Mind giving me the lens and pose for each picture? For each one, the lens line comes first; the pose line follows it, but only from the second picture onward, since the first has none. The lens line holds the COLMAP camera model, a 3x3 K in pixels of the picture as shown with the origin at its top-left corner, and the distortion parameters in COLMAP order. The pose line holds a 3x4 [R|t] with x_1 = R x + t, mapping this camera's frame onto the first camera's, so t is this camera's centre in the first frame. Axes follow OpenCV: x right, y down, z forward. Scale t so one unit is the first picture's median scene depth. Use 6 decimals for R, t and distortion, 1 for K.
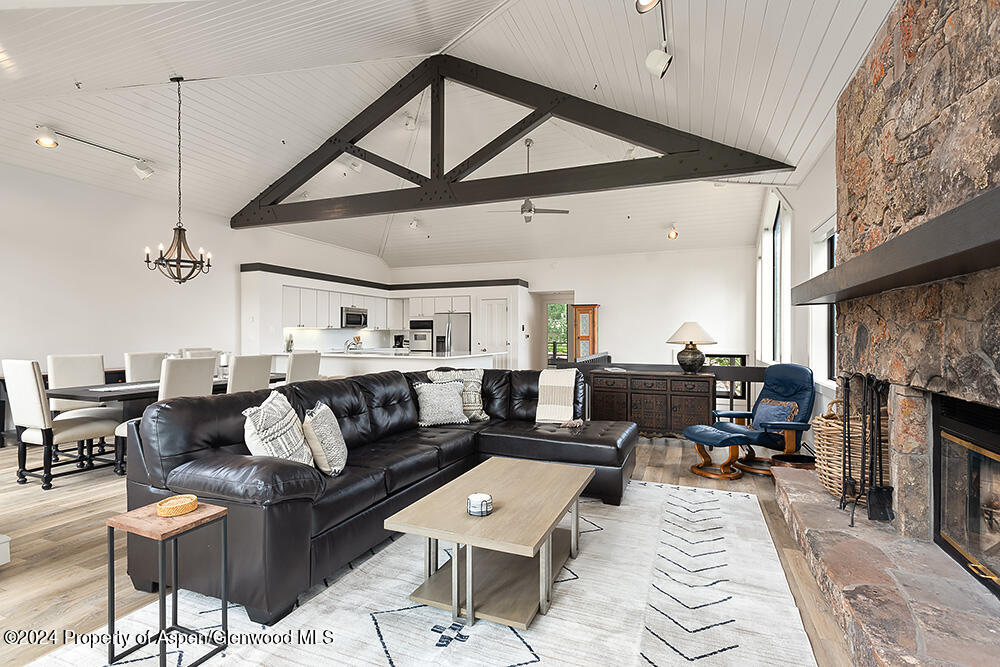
lens RADIAL K [[480.8, 0, 499.9], [0, 480.8, 334.5], [0, 0, 1]] dist [-0.026762, -0.000451]
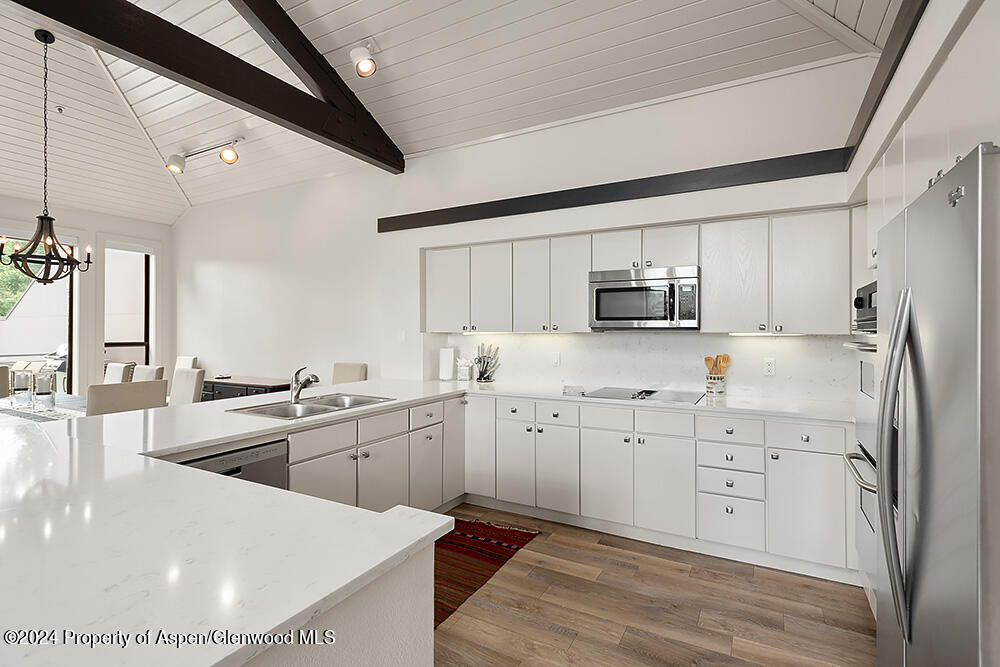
lens RADIAL K [[480.8, 0, 496.7], [0, 480.8, 332.0], [0, 0, 1]] dist [-0.026762, -0.000451]
pose [[-0.138148, 0.002412, -0.990409, 0.003957], [0.001256, 0.999997, 0.002260, -0.011682], [0.990411, -0.000932, -0.138151, 0.760164]]
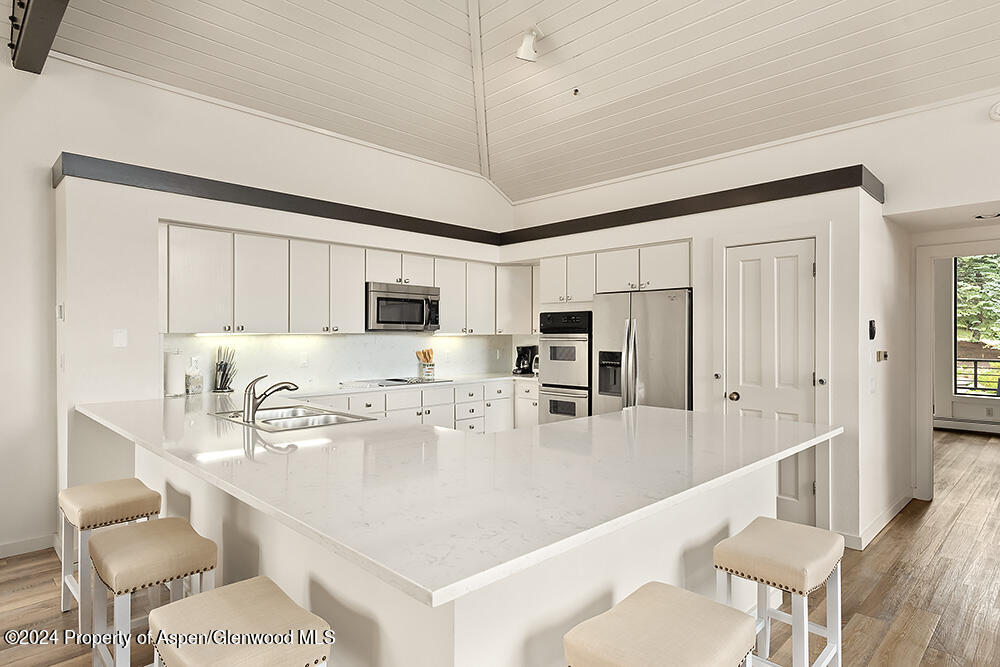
lens RADIAL K [[554.6, 0, 499.8], [0, 554.6, 331.7], [0, 0, 1]] dist [0.003773, -0.001886]
pose [[0.920758, -0.002770, -0.390125, -0.031571], [0.000923, 0.999987, -0.004921, -0.010503], [0.390134, 0.004171, 0.920749, 0.555728]]
